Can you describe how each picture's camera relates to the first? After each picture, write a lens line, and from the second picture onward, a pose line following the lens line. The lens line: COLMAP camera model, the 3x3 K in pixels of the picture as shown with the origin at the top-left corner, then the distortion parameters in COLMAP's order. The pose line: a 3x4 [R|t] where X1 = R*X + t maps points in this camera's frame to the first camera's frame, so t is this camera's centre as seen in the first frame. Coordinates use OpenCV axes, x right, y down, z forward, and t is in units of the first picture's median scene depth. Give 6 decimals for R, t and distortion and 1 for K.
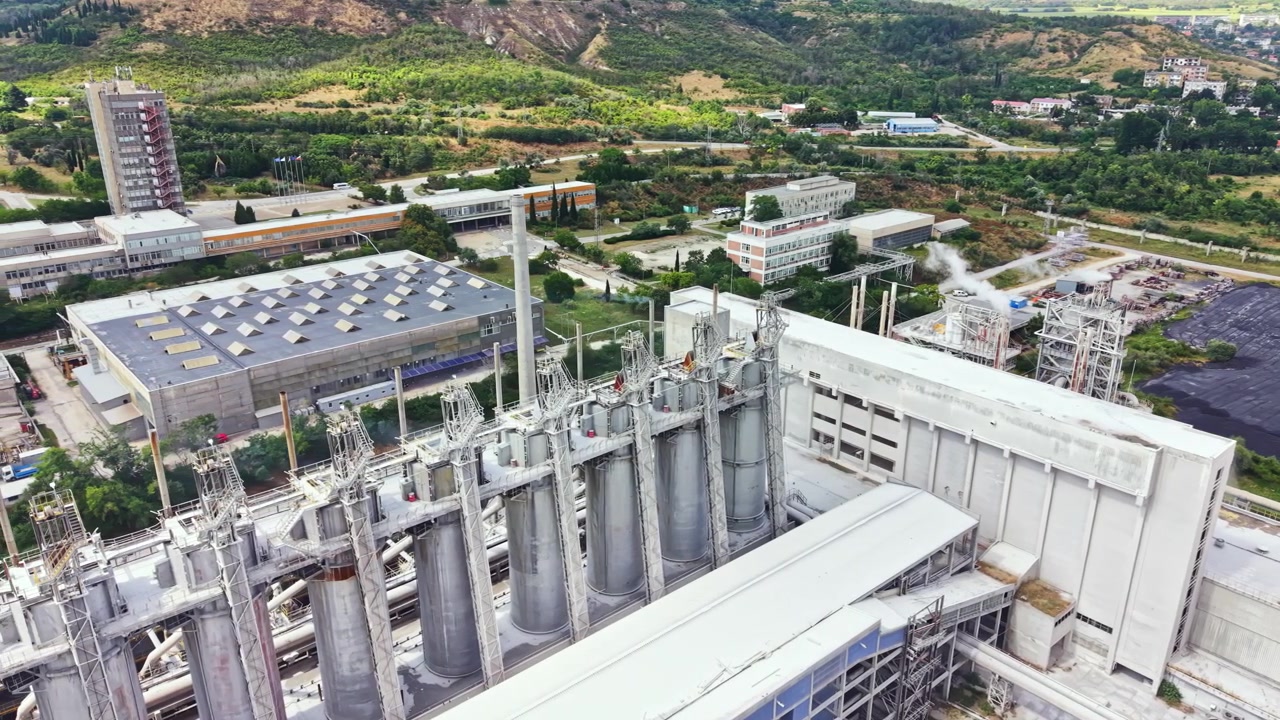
lens RADIAL K [[913.3, 0, 641.5], [0, 913.3, 358.4], [0, 0, 1]] dist [0.002281, 0.004187]
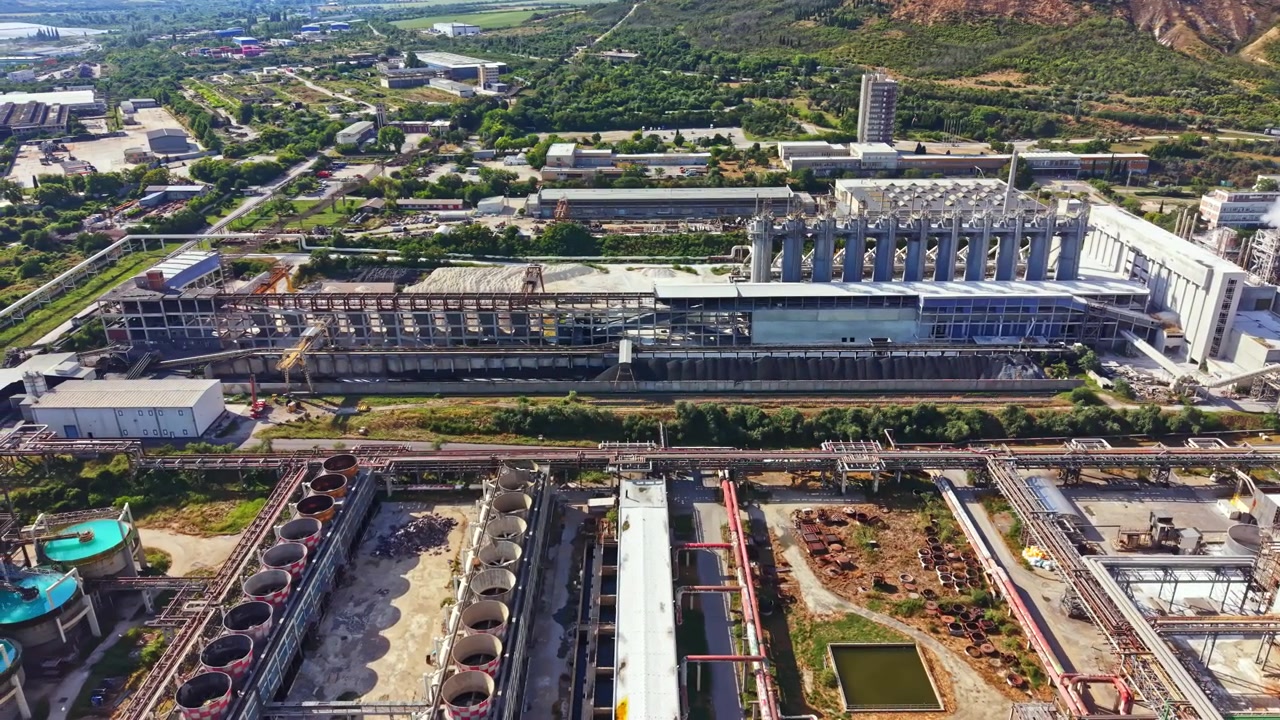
lens RADIAL K [[913.3, 0, 643.9], [0, 913.3, 360.5], [0, 0, 1]] dist [0.002281, 0.004187]
pose [[0.757350, 0.252915, -0.602042, 0.287185], [-0.220701, 0.966836, 0.128527, 0.111555], [0.614582, 0.035532, 0.788052, -0.623648]]
